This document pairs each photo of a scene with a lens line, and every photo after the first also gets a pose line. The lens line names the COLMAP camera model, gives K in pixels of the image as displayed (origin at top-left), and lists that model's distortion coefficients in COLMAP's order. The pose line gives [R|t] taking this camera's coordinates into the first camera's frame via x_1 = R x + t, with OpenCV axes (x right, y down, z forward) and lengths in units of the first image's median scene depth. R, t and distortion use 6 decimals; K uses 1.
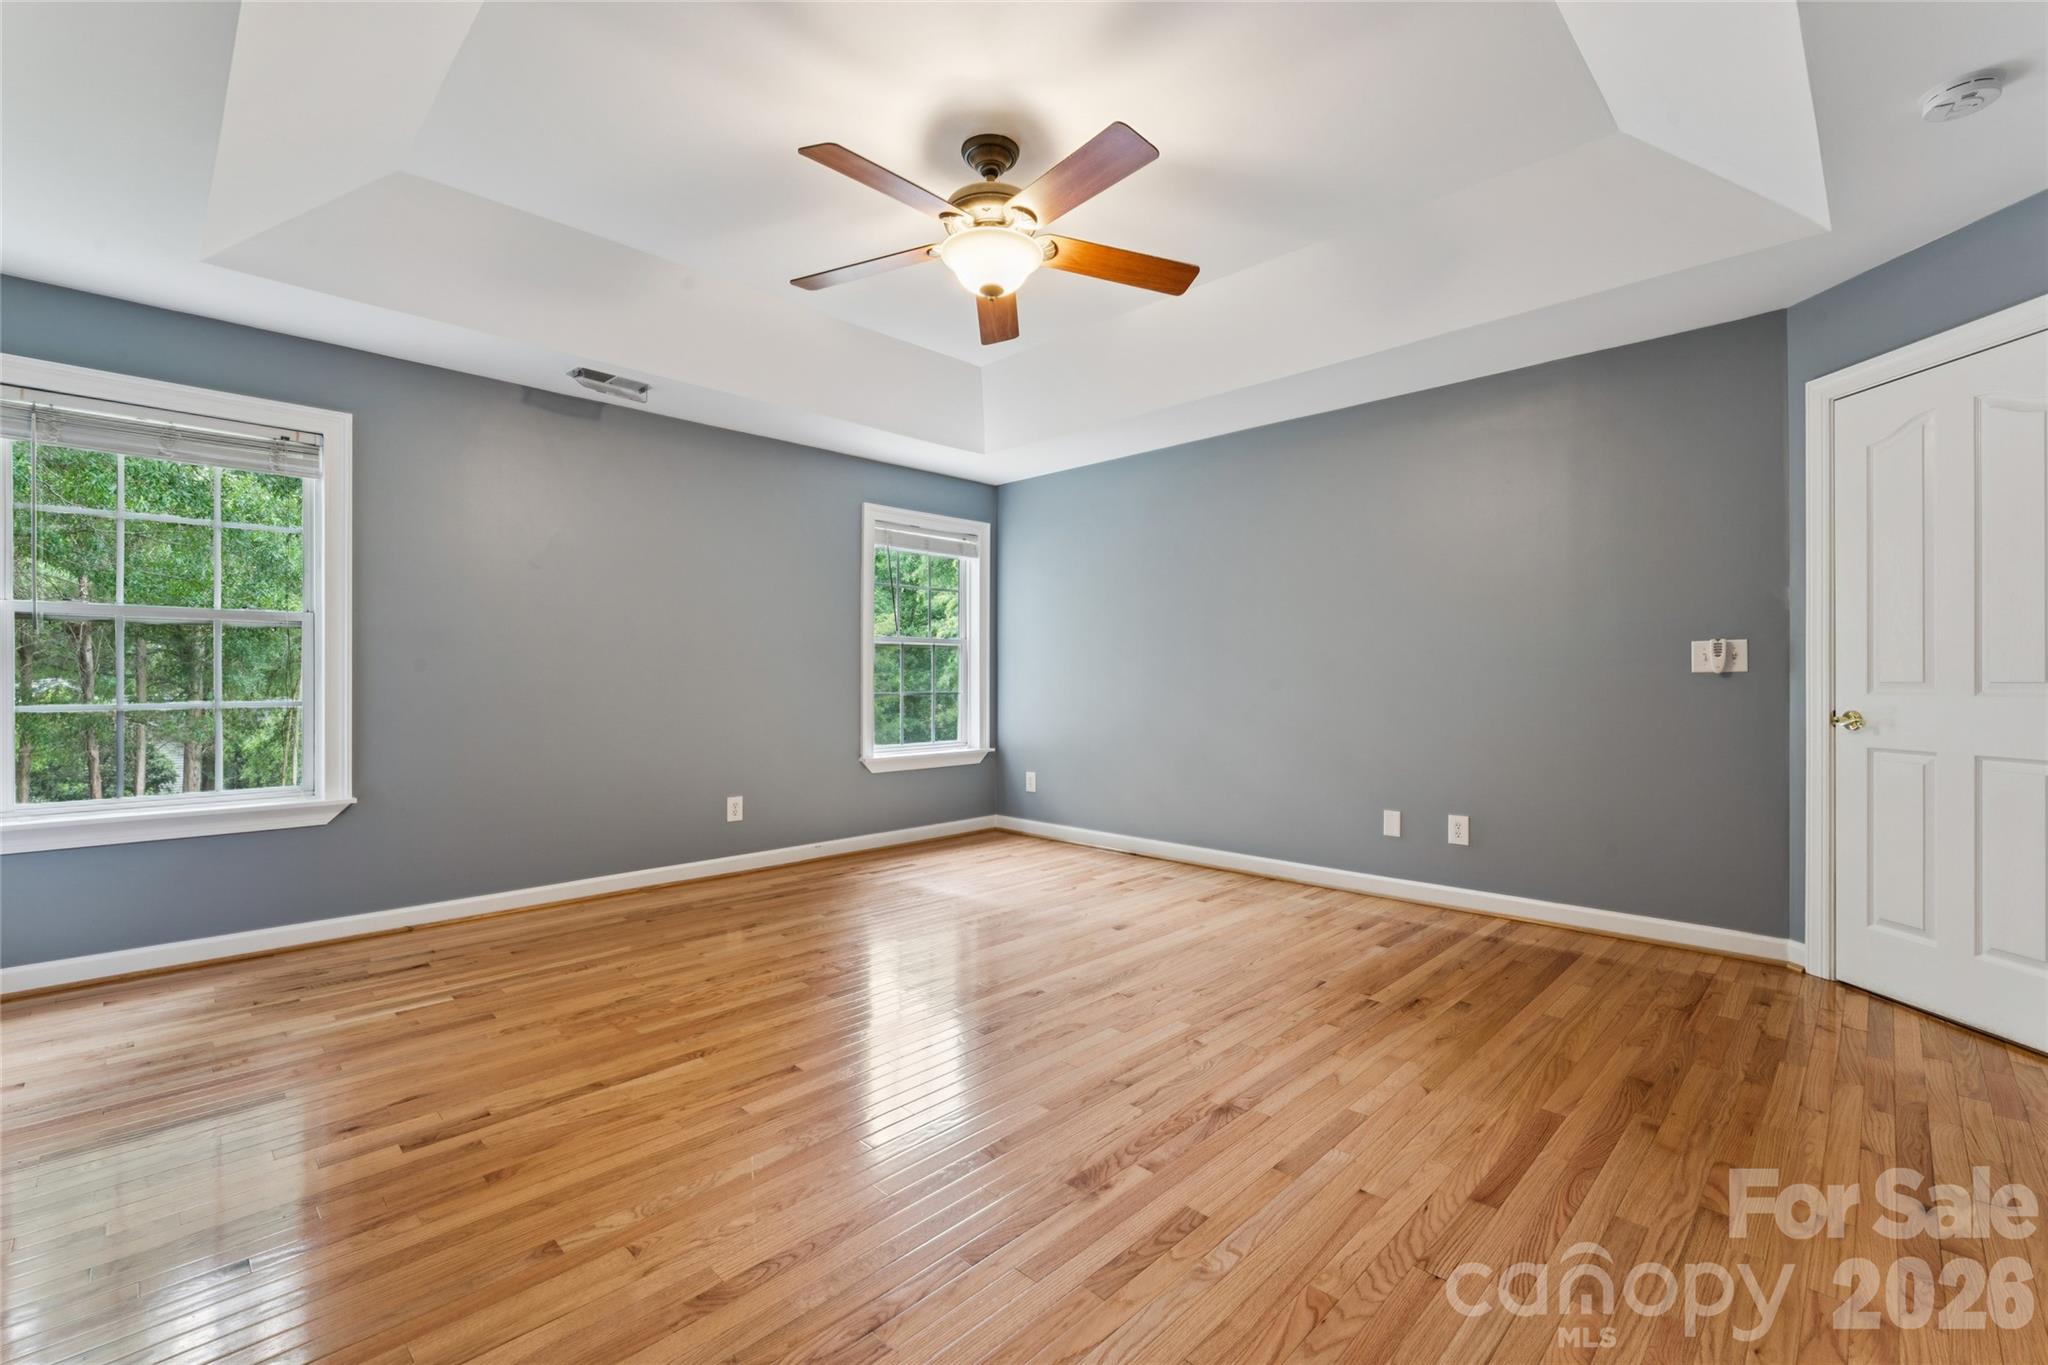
lens RADIAL K [[878.6, 0, 1024.2], [0, 878.6, 691.7], [0, 0, 1]] dist [-0.000307, 0.001055]
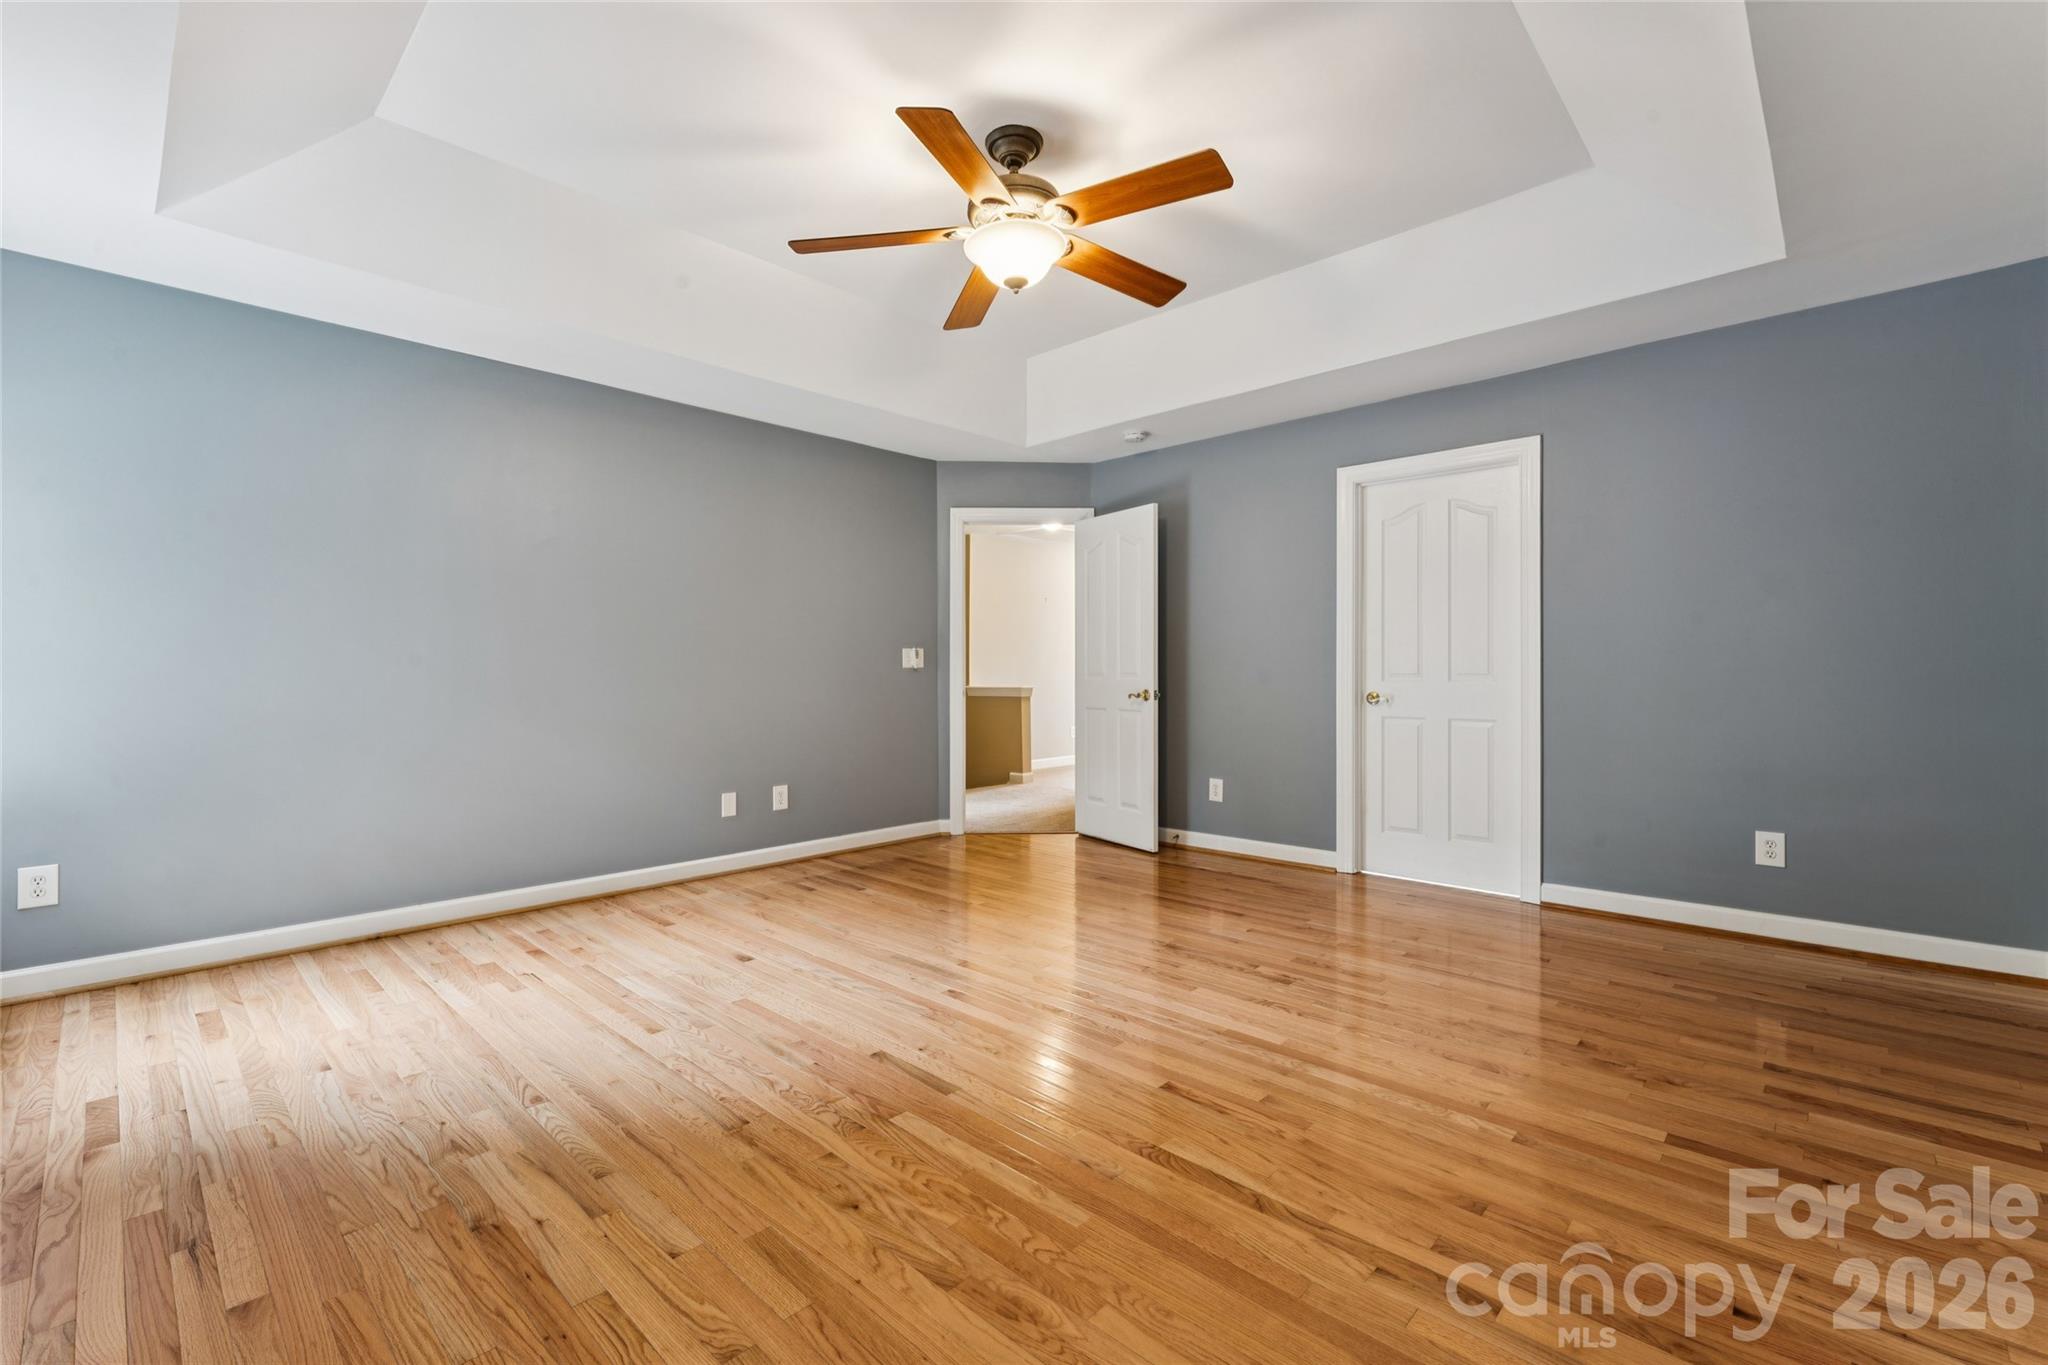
lens RADIAL K [[878.6, 0, 1016.2], [0, 878.6, 674.4], [0, 0, 1]] dist [-0.000307, 0.001055]
pose [[-0.008483, -0.002594, 0.999961, -0.941620], [0.016303, 0.999863, 0.002732, -0.010650], [-0.999831, 0.016325, -0.008440, 0.918119]]
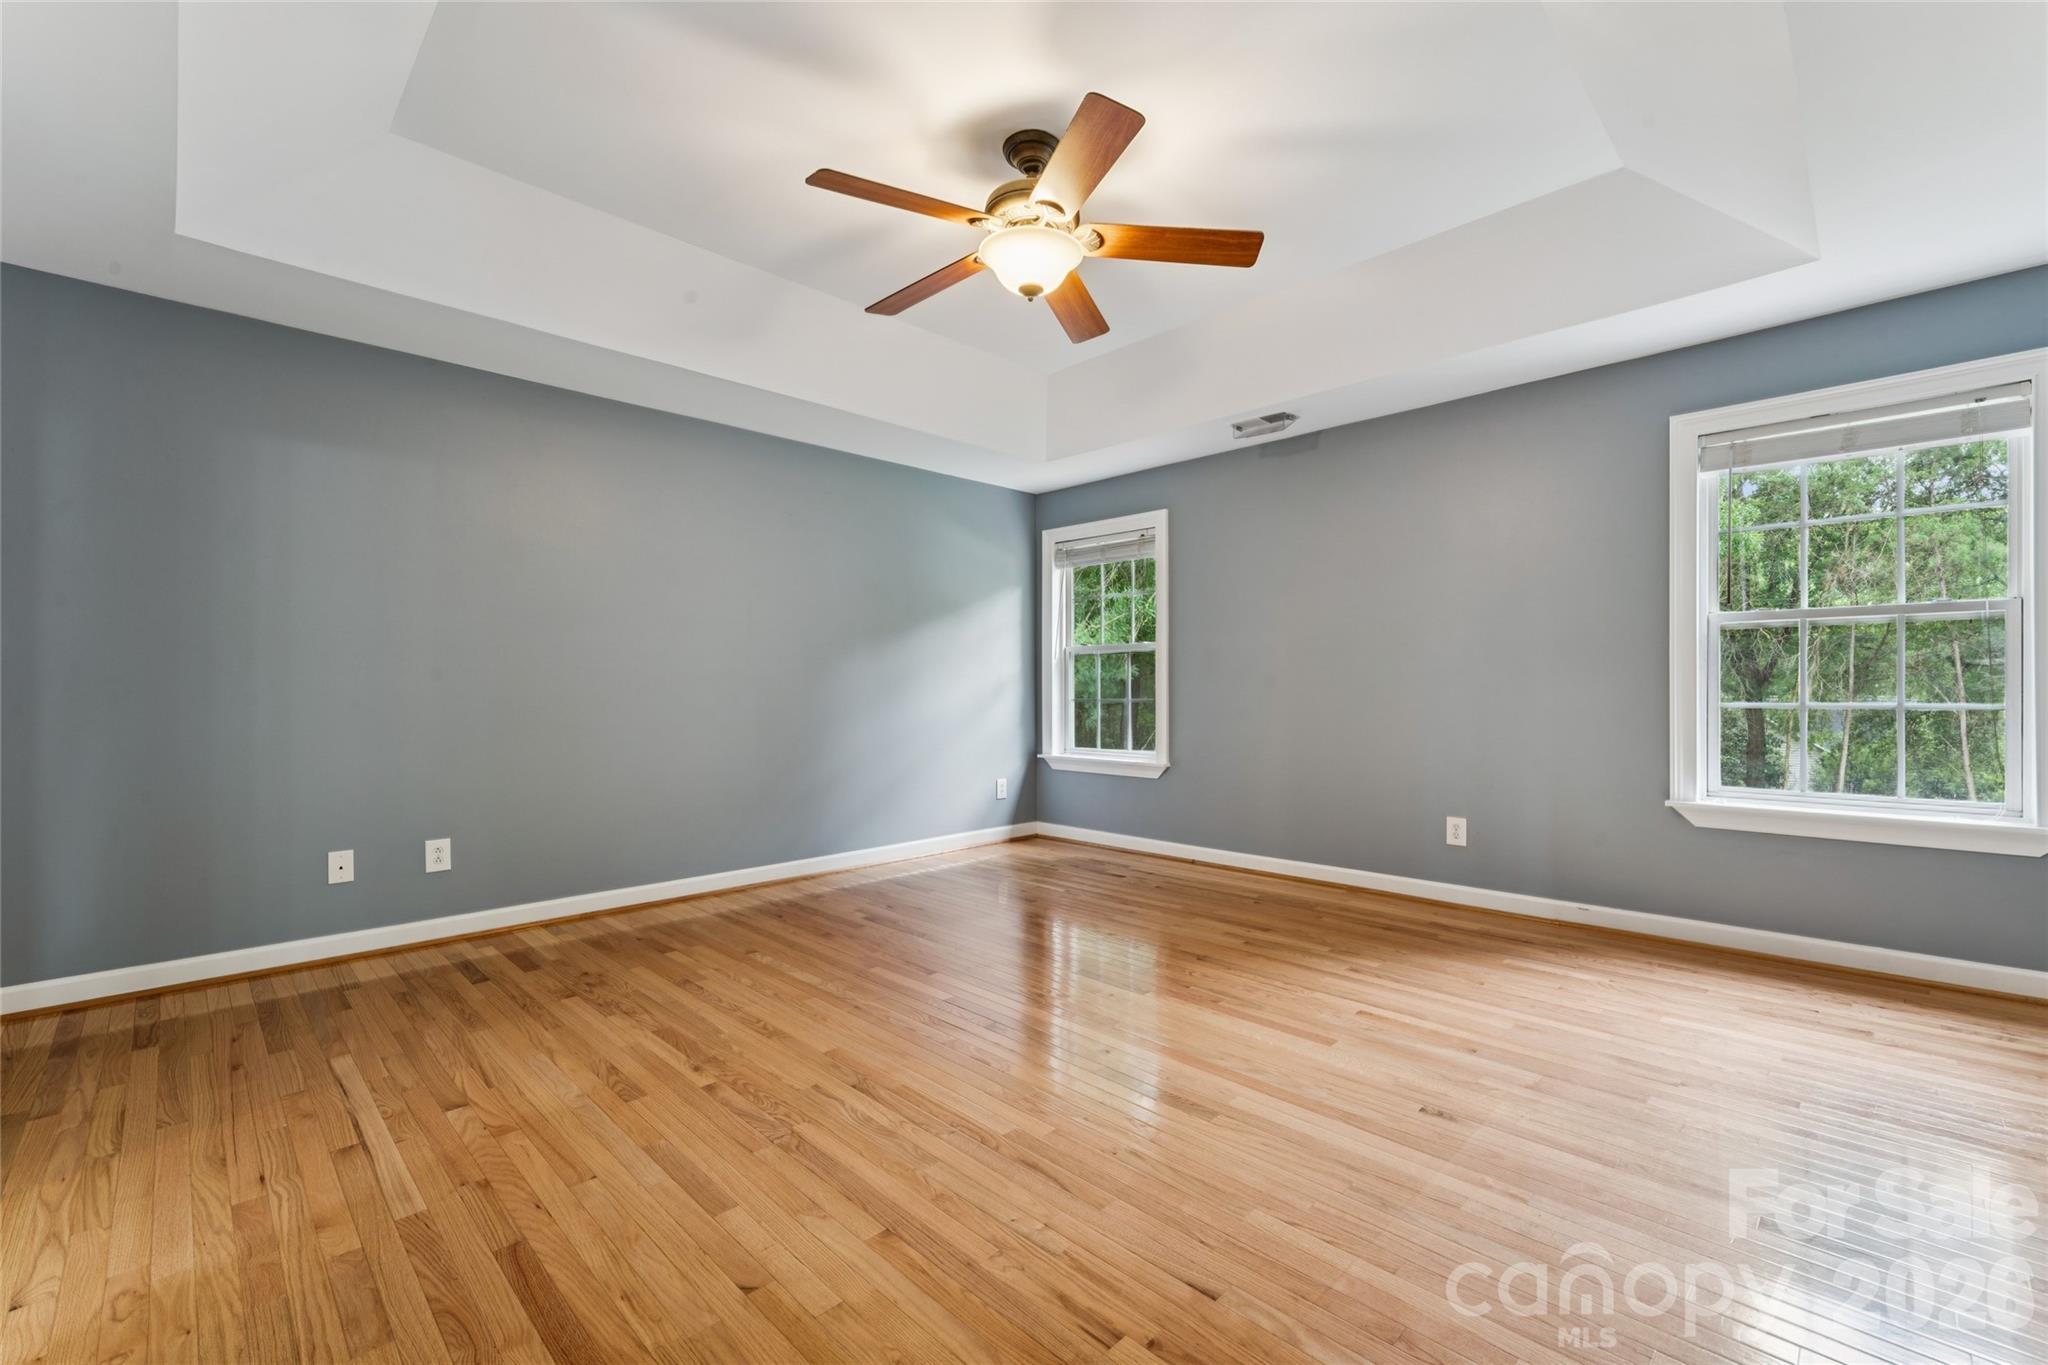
lens RADIAL K [[878.6, 0, 1035.9], [0, 878.6, 685.0], [0, 0, 1]] dist [-0.000307, 0.001055]
pose [[-0.013425, 0.002347, -0.999907, 0.857036], [-0.009615, 0.999951, 0.002476, -0.014623], [0.999864, 0.009648, -0.013401, 0.926105]]
